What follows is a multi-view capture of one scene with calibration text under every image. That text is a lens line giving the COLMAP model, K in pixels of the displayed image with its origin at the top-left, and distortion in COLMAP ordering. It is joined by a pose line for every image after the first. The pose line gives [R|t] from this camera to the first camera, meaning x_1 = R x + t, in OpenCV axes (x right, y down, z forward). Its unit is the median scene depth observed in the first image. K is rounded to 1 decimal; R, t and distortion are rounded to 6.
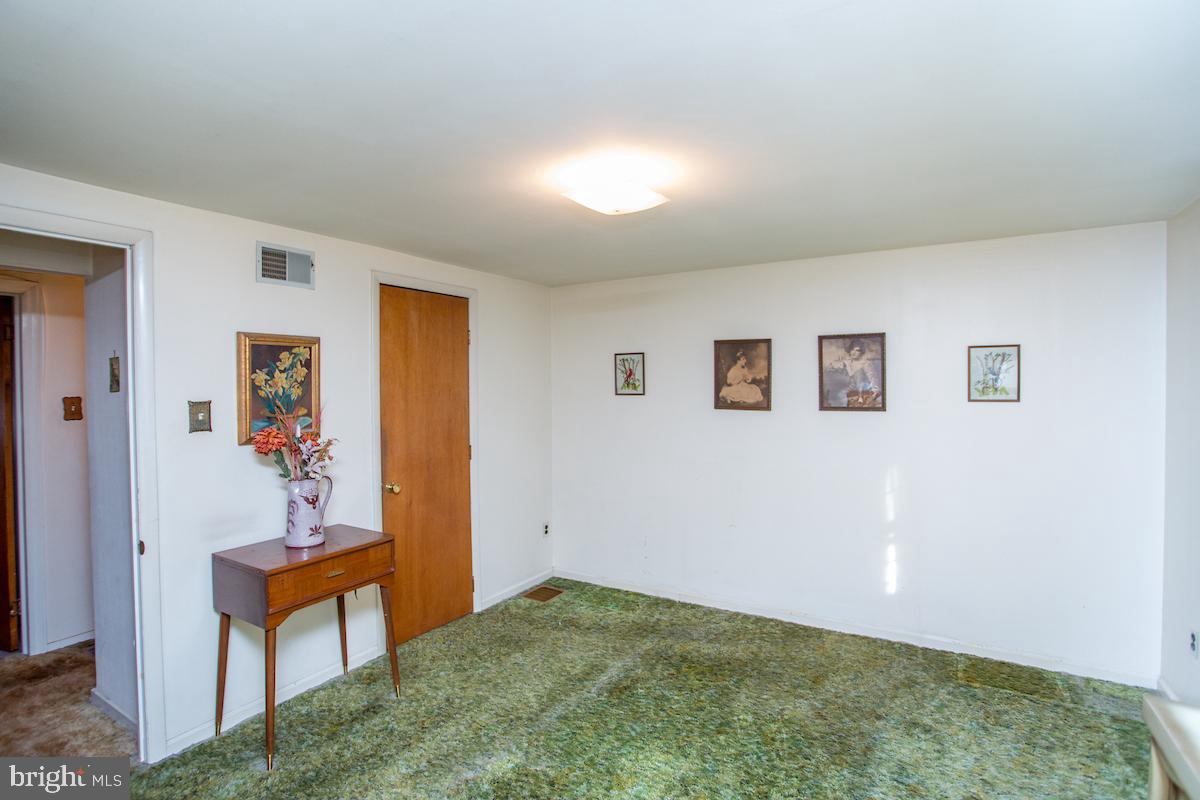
lens RADIAL K [[591.0, 0, 602.4], [0, 591.0, 393.3], [0, 0, 1]] dist [-0.028610, 0.009270]
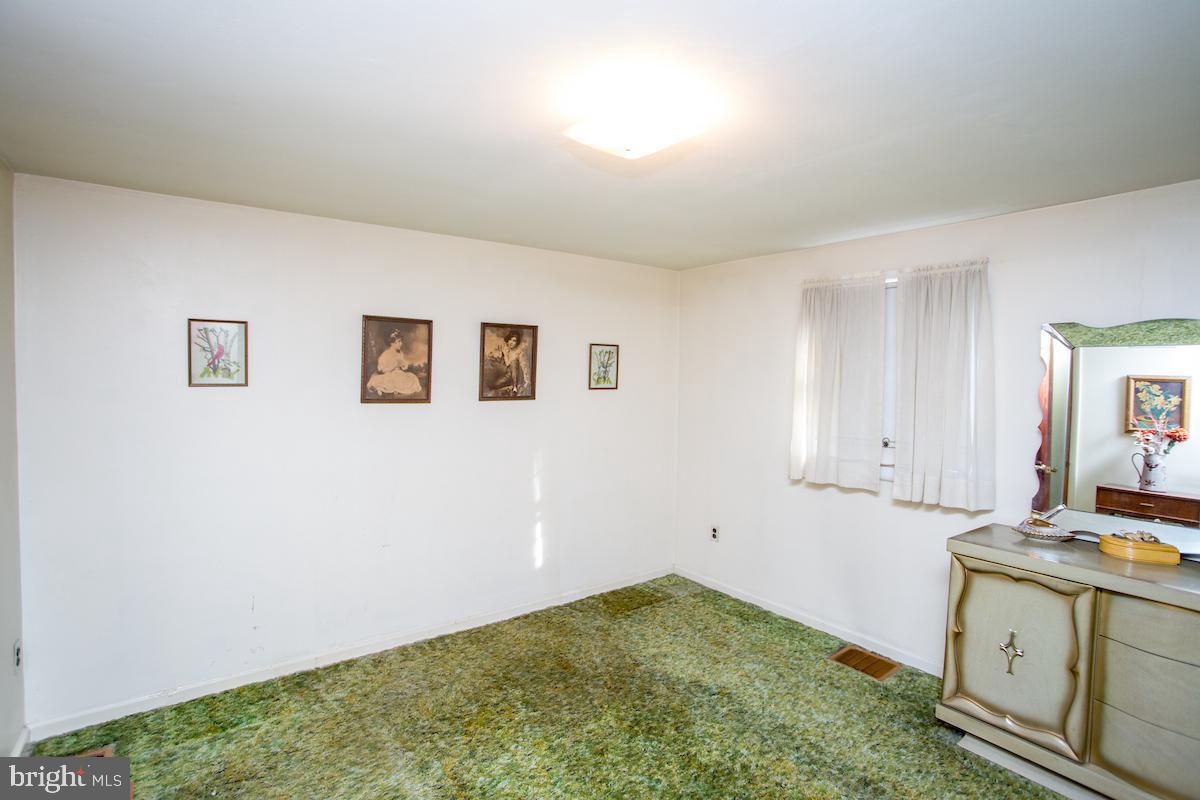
lens RADIAL K [[591.0, 0, 602.5], [0, 591.0, 396.9], [0, 0, 1]] dist [-0.028610, 0.009270]
pose [[0.385645, -0.027670, 0.922232, -0.422527], [-0.002889, 0.999509, 0.031196, -0.007494], [-0.922643, -0.014695, 0.385376, 0.431947]]
